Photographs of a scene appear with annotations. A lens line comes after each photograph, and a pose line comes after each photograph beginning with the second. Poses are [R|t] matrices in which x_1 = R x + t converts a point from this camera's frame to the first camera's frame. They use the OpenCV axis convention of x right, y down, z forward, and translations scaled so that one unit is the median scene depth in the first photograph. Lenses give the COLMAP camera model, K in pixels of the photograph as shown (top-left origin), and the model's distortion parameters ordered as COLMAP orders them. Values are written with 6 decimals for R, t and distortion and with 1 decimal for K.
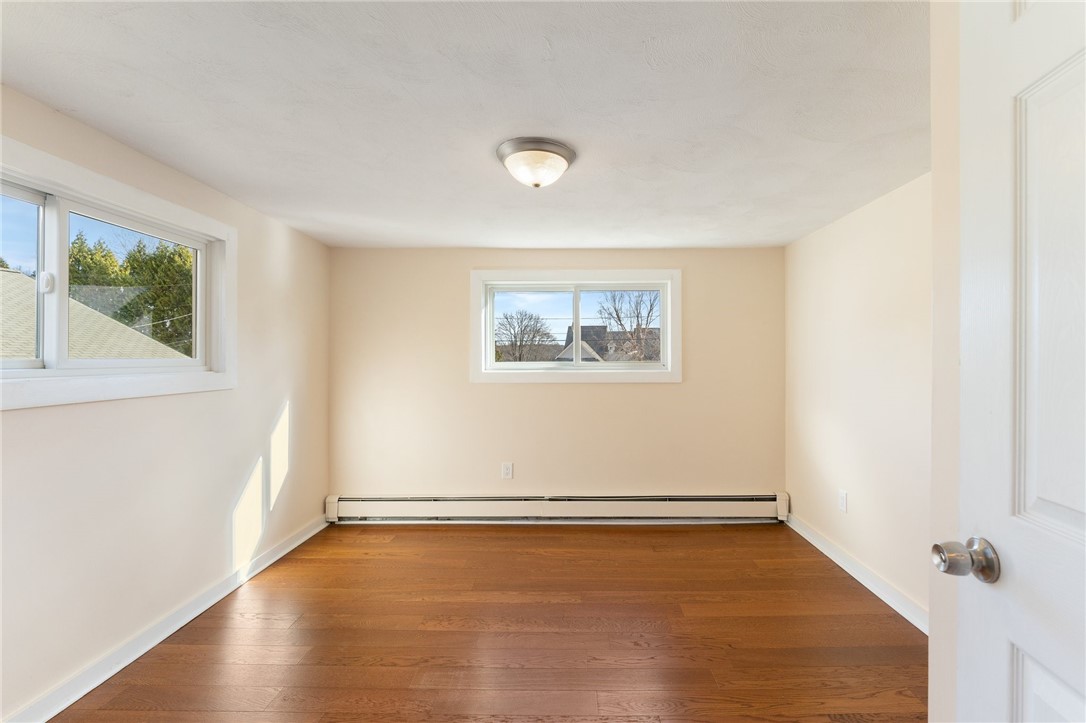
lens RADIAL K [[449.9, 0, 542.1], [0, 449.9, 353.5], [0, 0, 1]] dist [0.000576, -0.000224]
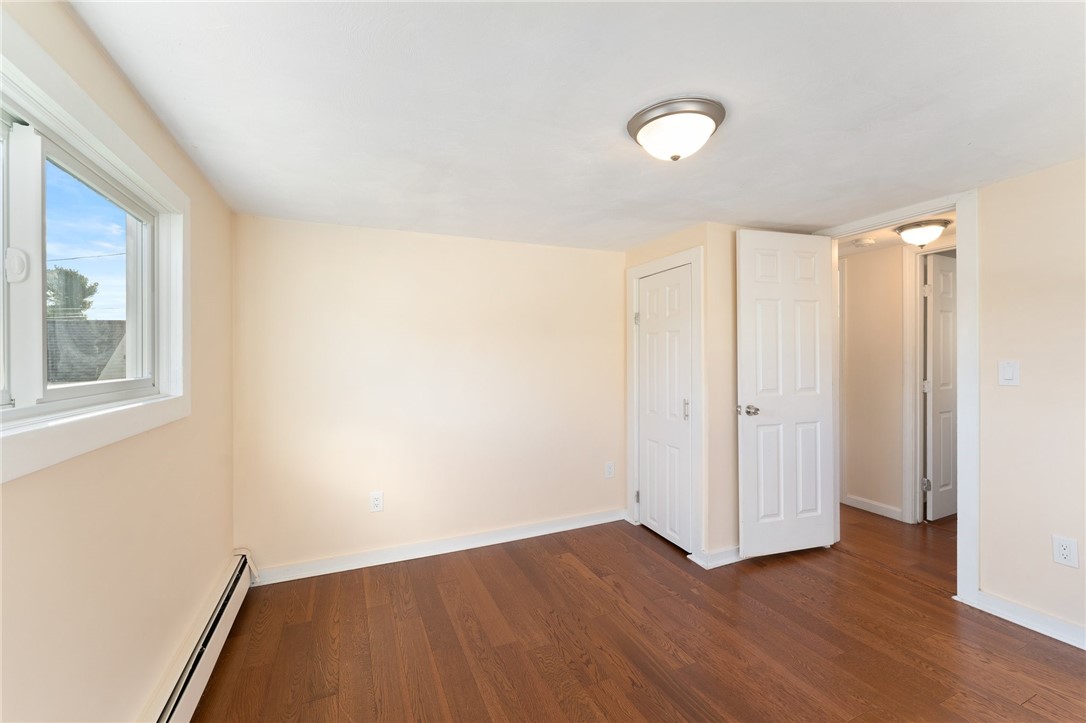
lens RADIAL K [[449.9, 0, 542.1], [0, 449.9, 353.5], [0, 0, 1]] dist [0.000576, -0.000224]
pose [[-0.420178, 0.005972, 0.907422, -0.537609], [0.004478, 0.999980, -0.004508, -0.029794], [-0.907430, 0.002169, -0.420197, 1.233060]]
